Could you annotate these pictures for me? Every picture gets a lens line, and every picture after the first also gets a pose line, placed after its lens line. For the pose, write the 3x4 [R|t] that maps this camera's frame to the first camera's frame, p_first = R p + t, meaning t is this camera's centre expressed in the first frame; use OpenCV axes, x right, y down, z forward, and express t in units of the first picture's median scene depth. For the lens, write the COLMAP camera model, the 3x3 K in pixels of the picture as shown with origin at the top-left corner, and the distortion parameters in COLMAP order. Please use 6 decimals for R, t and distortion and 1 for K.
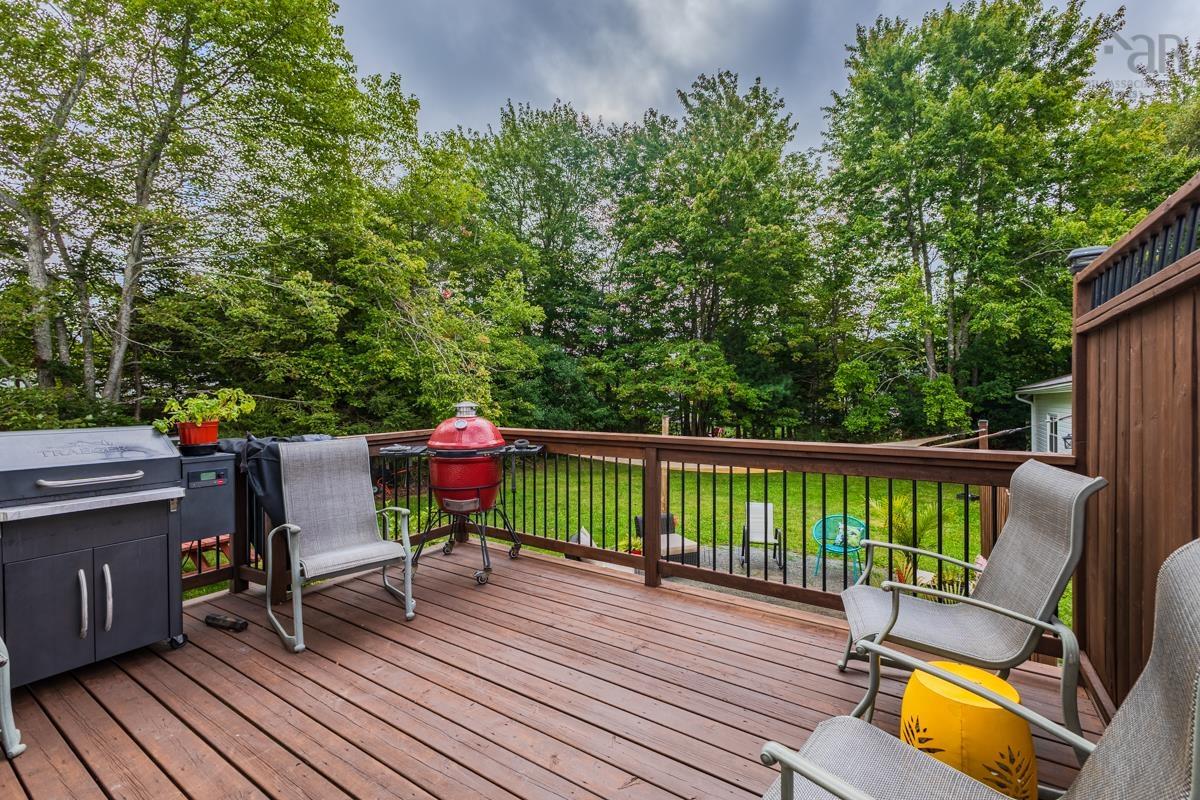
lens RADIAL K [[522.7, 0, 596.5], [0, 522.7, 398.1], [0, 0, 1]] dist [0.003494, -0.000028]
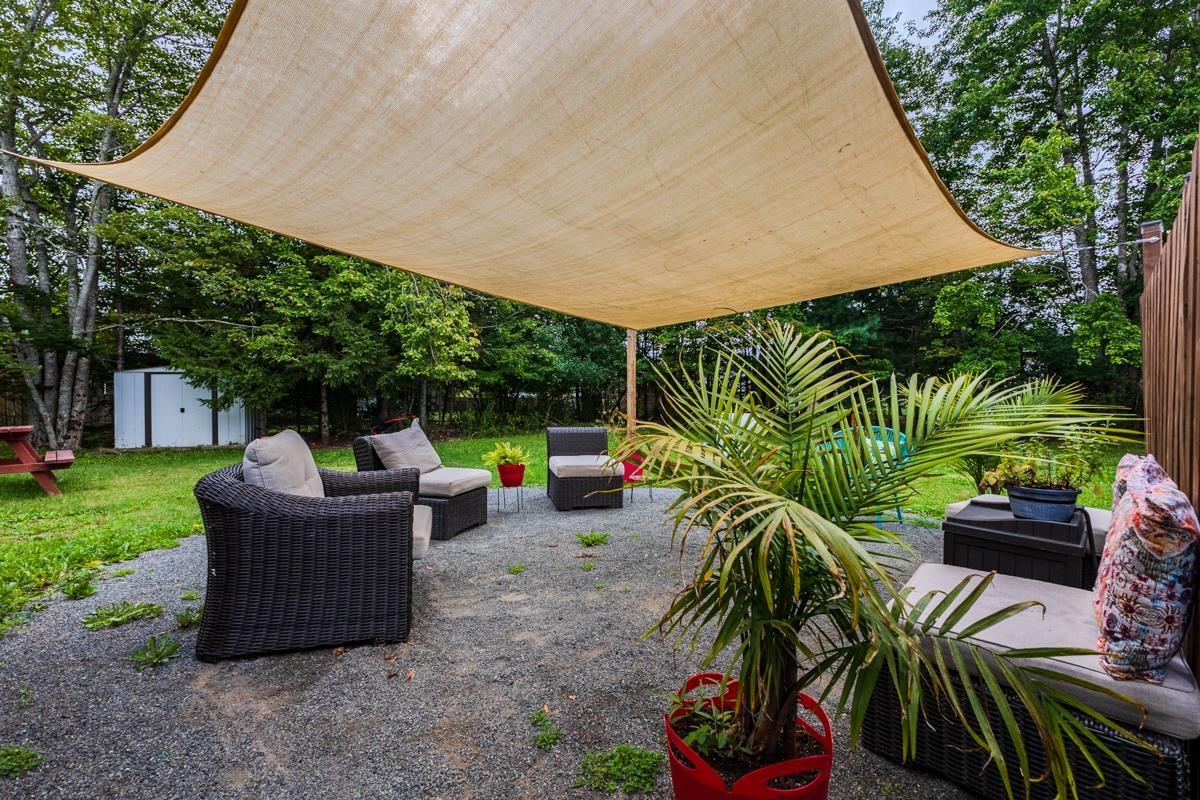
lens RADIAL K [[522.7, 0, 596.9], [0, 522.7, 400.1], [0, 0, 1]] dist [0.003494, -0.000028]
pose [[0.978962, 0.001181, -0.204040, 0.144639], [0.000337, 0.999973, 0.007407, 0.095529], [0.204043, -0.007320, 0.978934, 0.179983]]
